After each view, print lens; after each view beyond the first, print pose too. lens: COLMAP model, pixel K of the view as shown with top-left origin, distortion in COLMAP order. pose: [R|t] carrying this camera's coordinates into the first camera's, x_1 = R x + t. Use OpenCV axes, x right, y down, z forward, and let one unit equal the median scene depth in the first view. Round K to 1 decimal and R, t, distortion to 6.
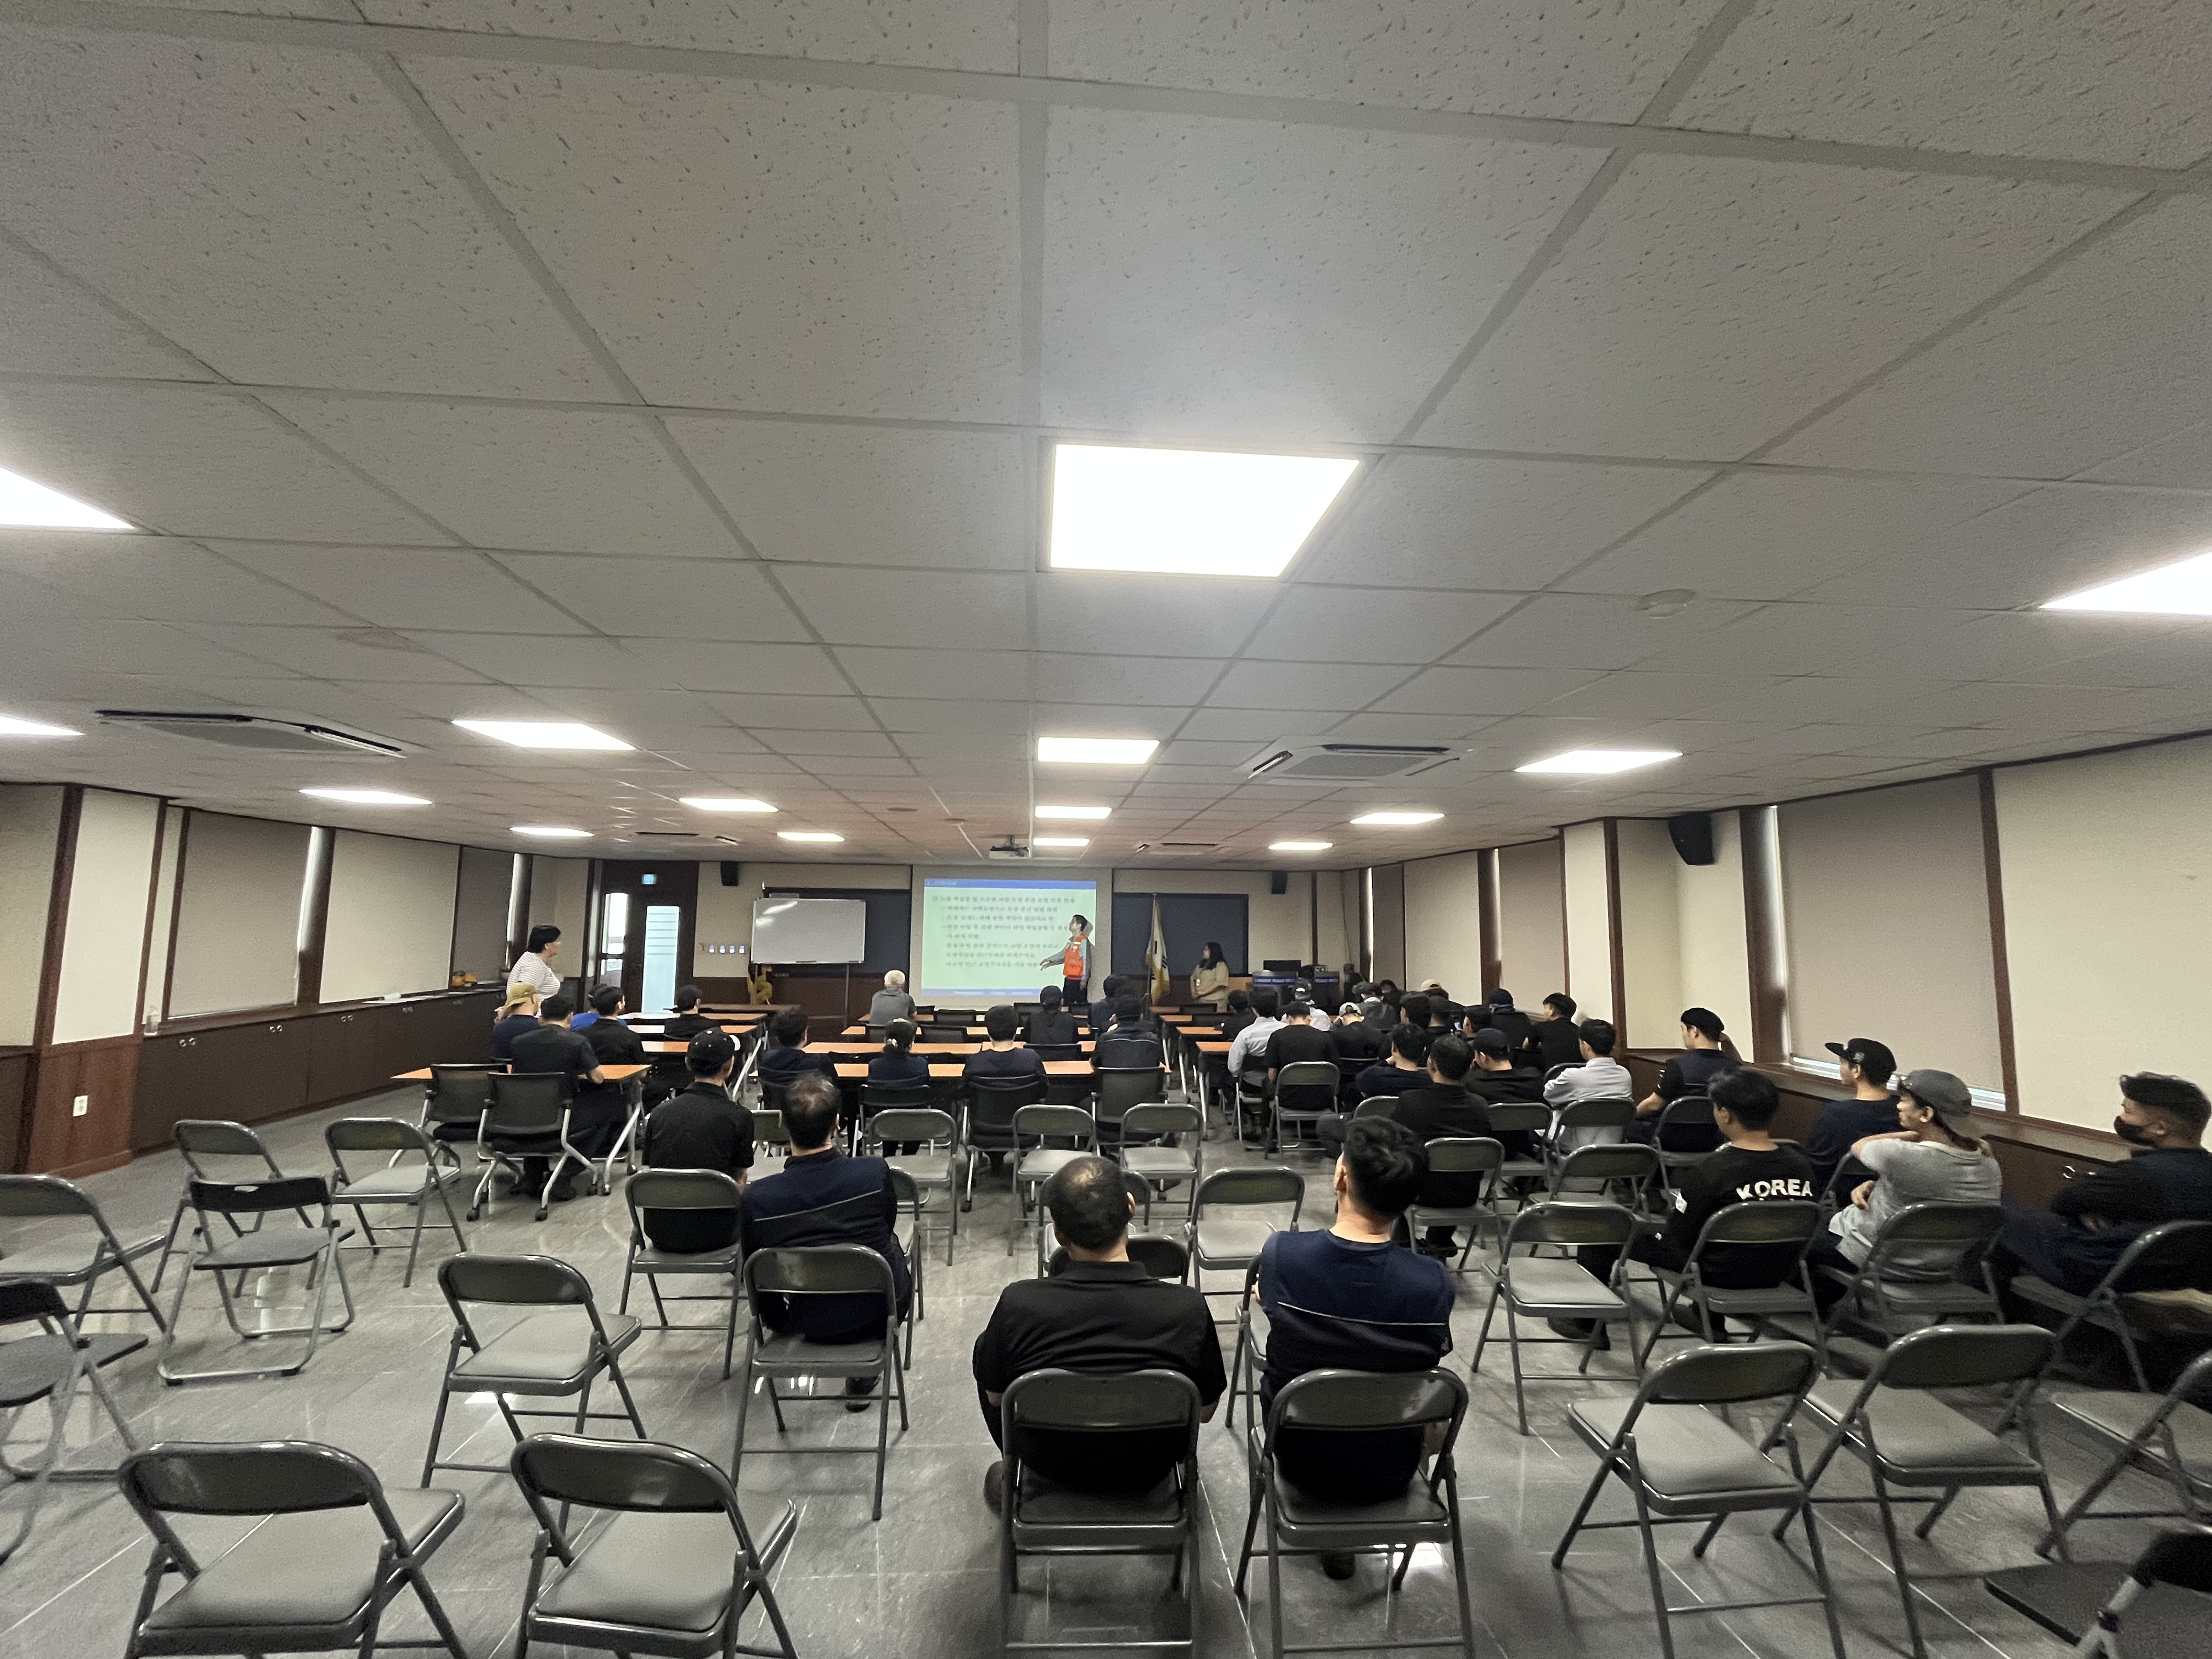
lens RADIAL K [[900.7, 0, 1104.7], [0, 900.7, 827.7], [0, 0, 1]] dist [-0.002109, -0.000884]
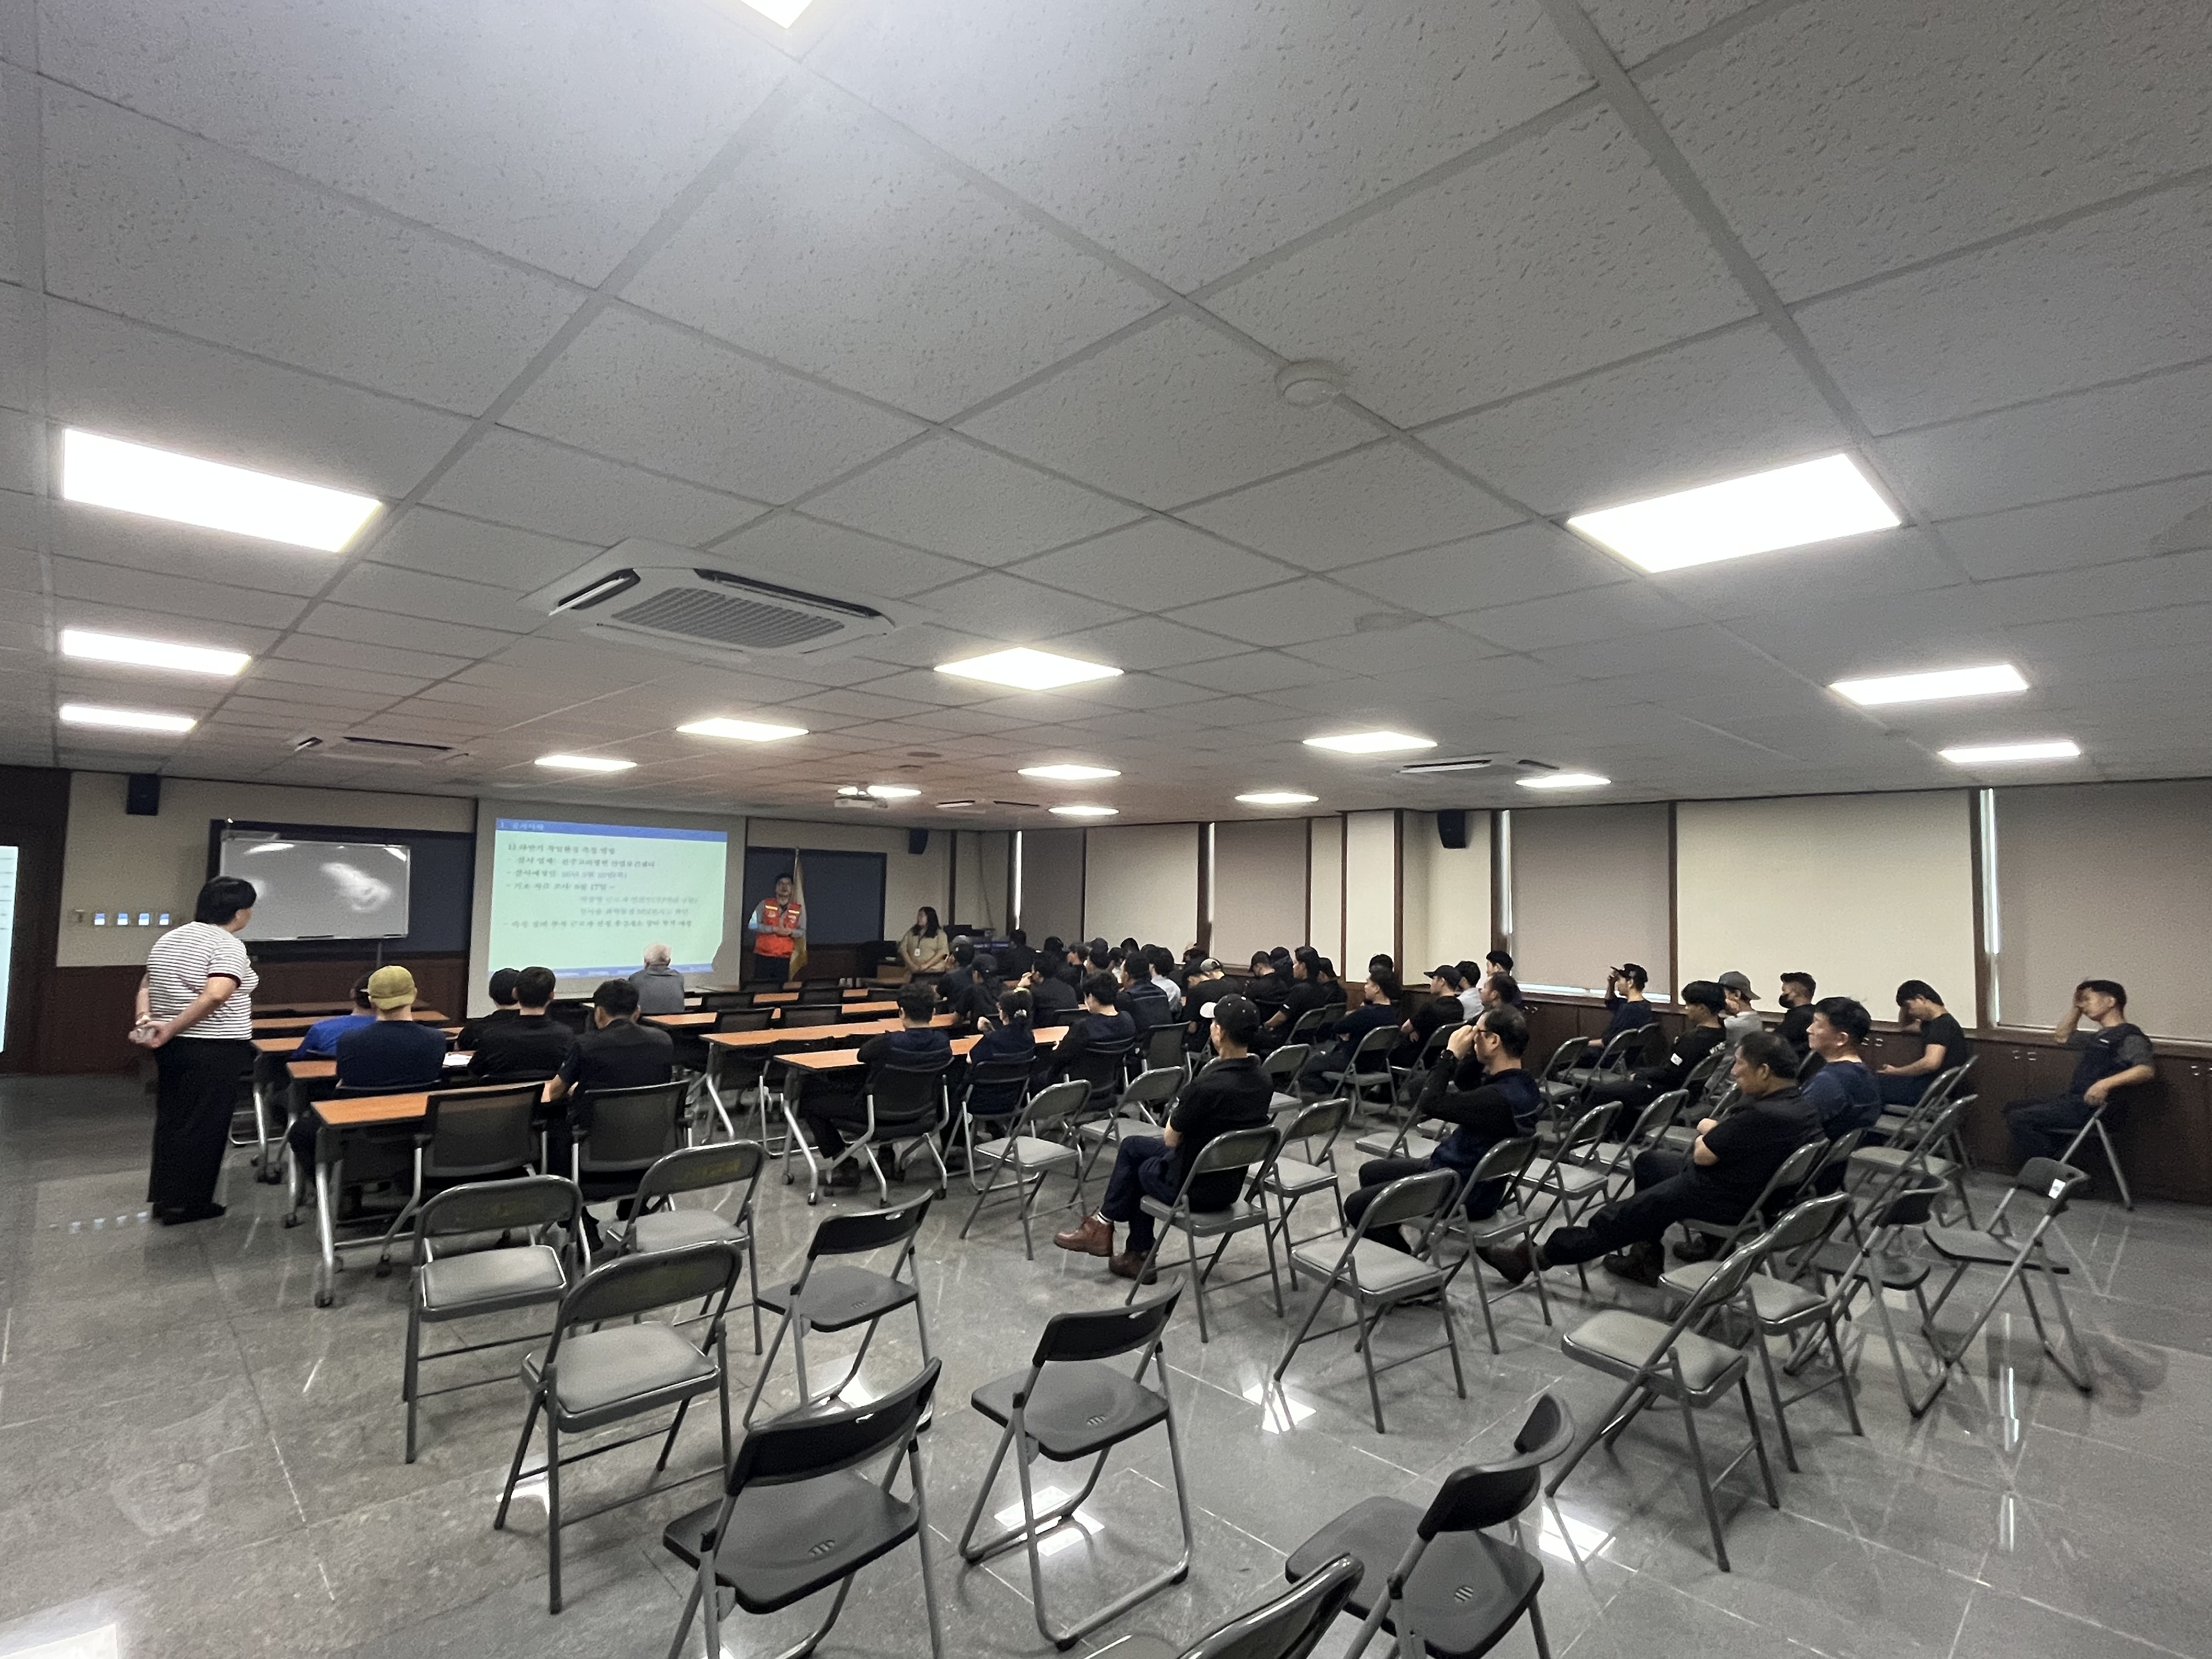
lens RADIAL K [[1063.3, 0, 1100.4], [0, 1063.3, 825.2], [0, 0, 1]] dist [-0.014717, 0.000310]
pose [[0.774366, 0.045662, 0.631089, -0.414488], [-0.076792, 0.996802, 0.022104, 0.007303], [-0.628061, -0.065579, 0.775396, 0.053990]]
